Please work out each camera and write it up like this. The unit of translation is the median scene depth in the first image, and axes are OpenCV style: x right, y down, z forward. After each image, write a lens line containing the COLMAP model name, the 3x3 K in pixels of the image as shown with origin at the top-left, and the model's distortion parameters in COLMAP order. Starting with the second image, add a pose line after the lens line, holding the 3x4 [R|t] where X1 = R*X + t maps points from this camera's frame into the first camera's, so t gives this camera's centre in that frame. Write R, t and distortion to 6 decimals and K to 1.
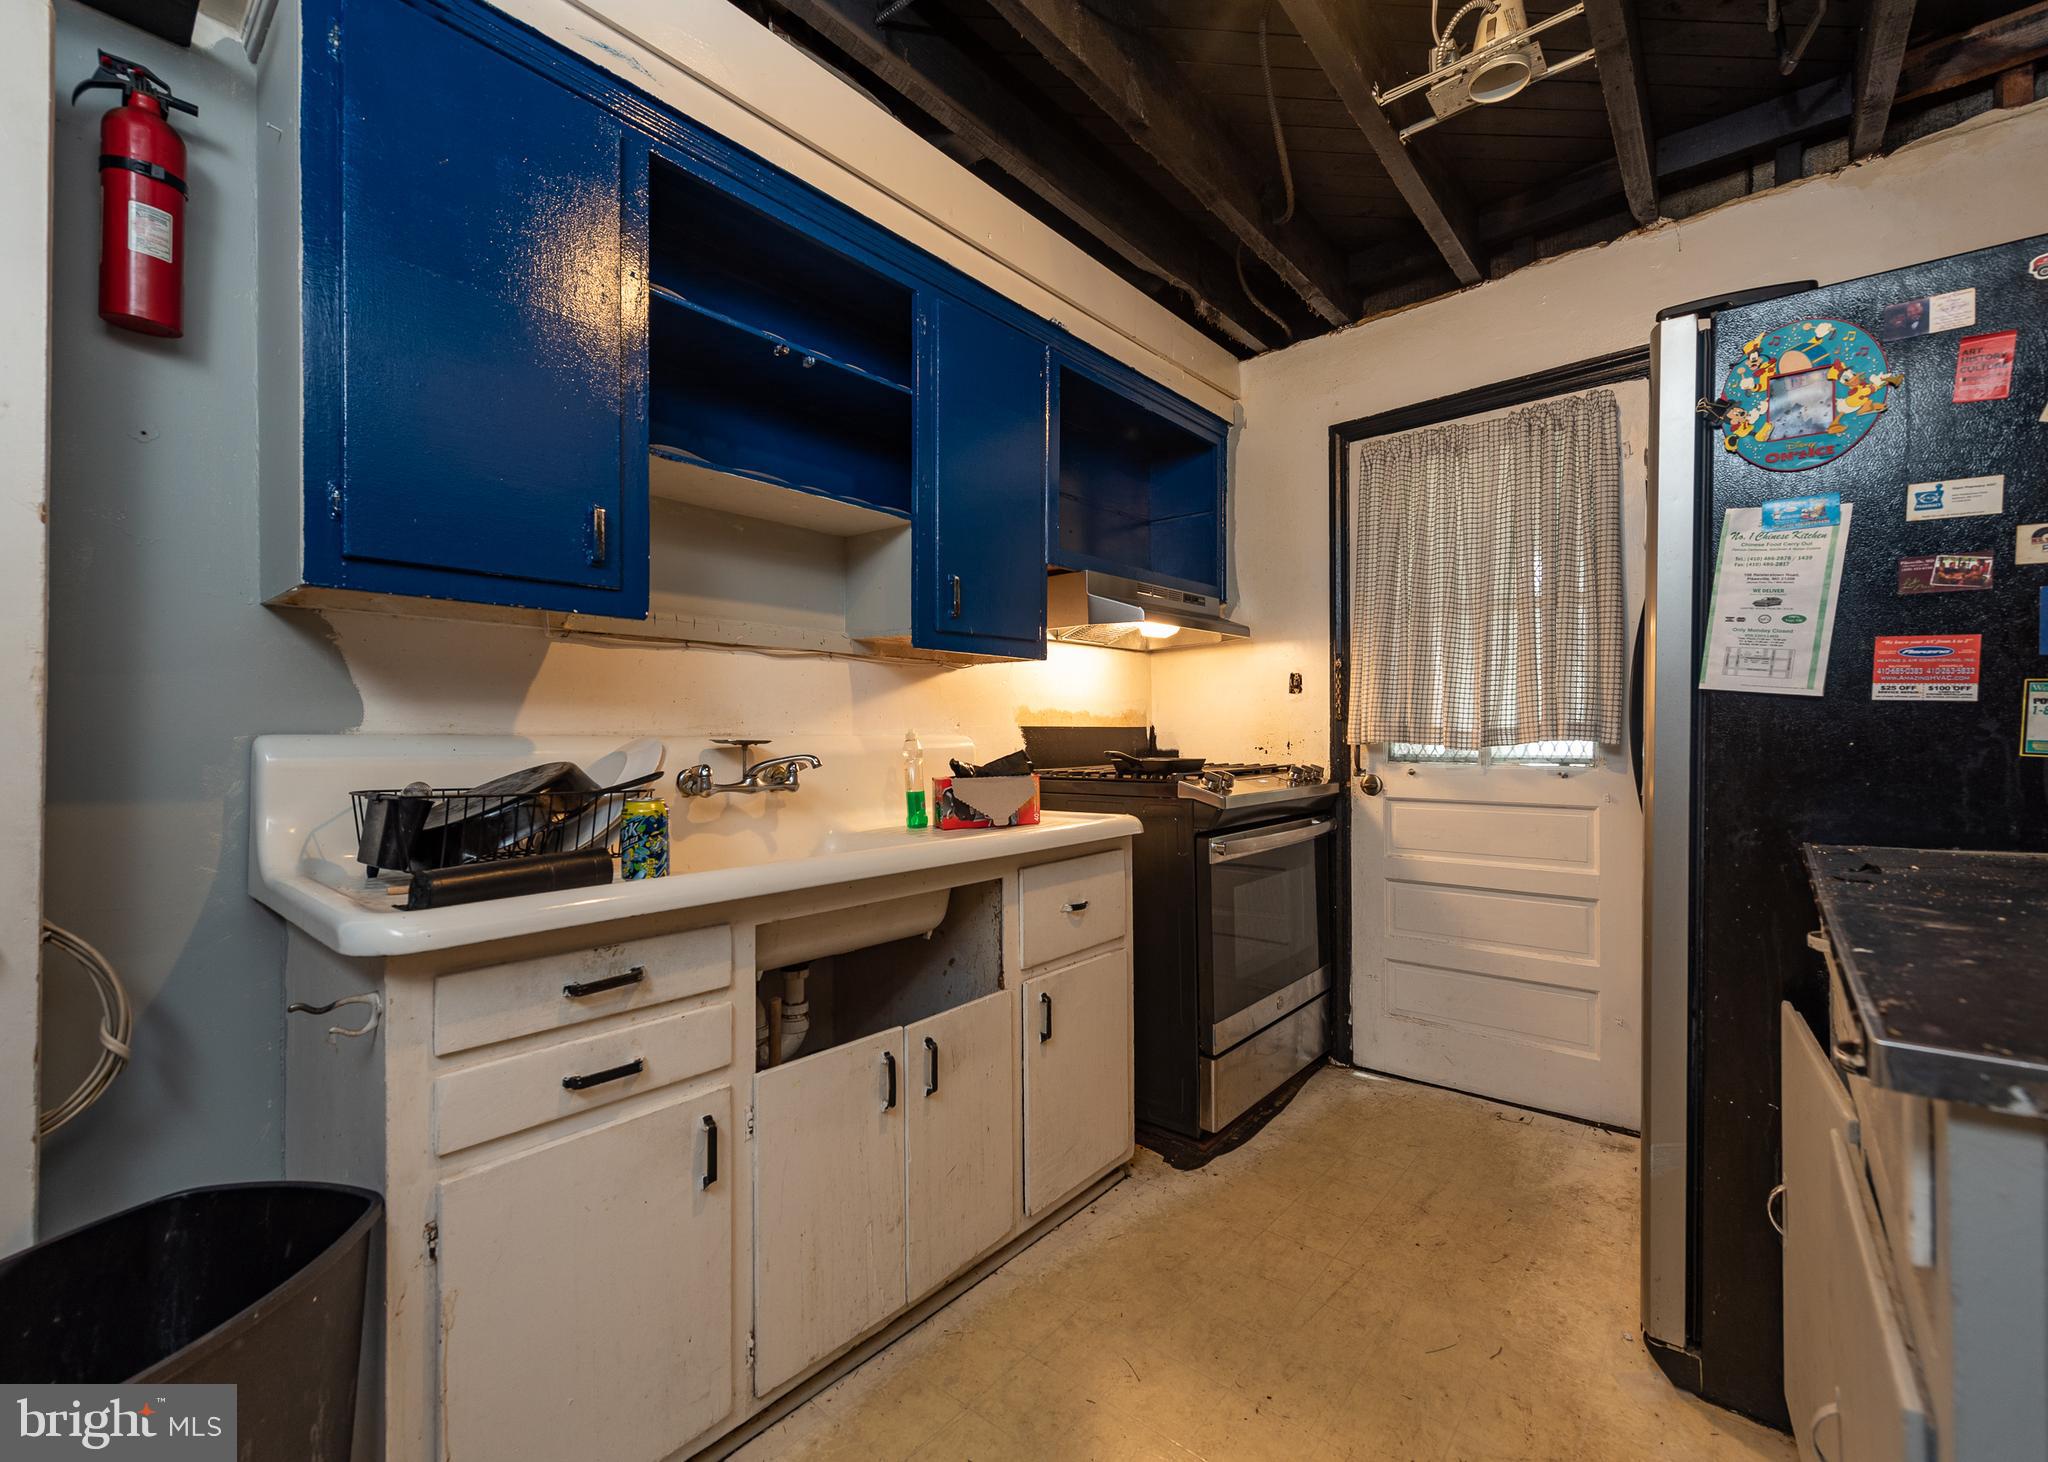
lens RADIAL K [[865.5, 0, 1024.3], [0, 865.5, 734.2], [0, 0, 1]] dist [-0.000531, -0.000264]
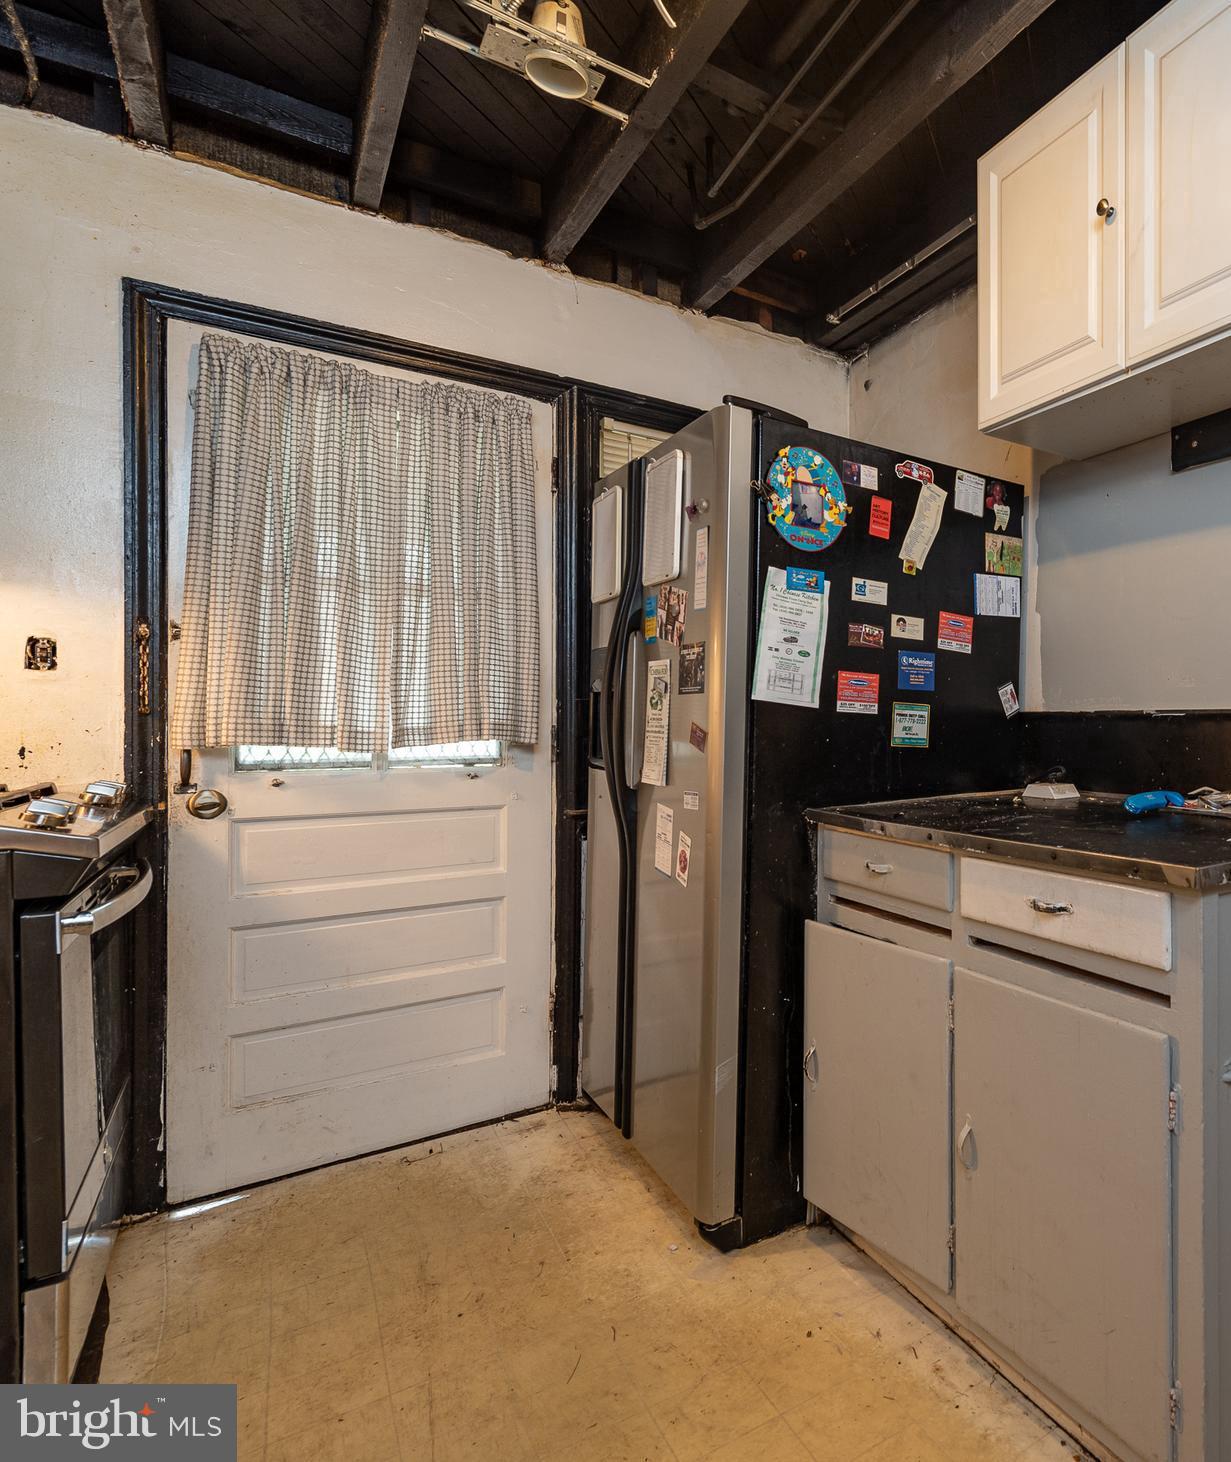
lens RADIAL K [[1345.4, 0, 615.5], [0, 1345.4, 731.0], [0, 0, 1]] dist [0.001239, -0.004929]
pose [[0.106955, -0.002013, 0.994262, -1.214469], [0.001222, 0.999997, 0.001893, -0.008335], [-0.994263, 0.001013, 0.106957, 0.952733]]
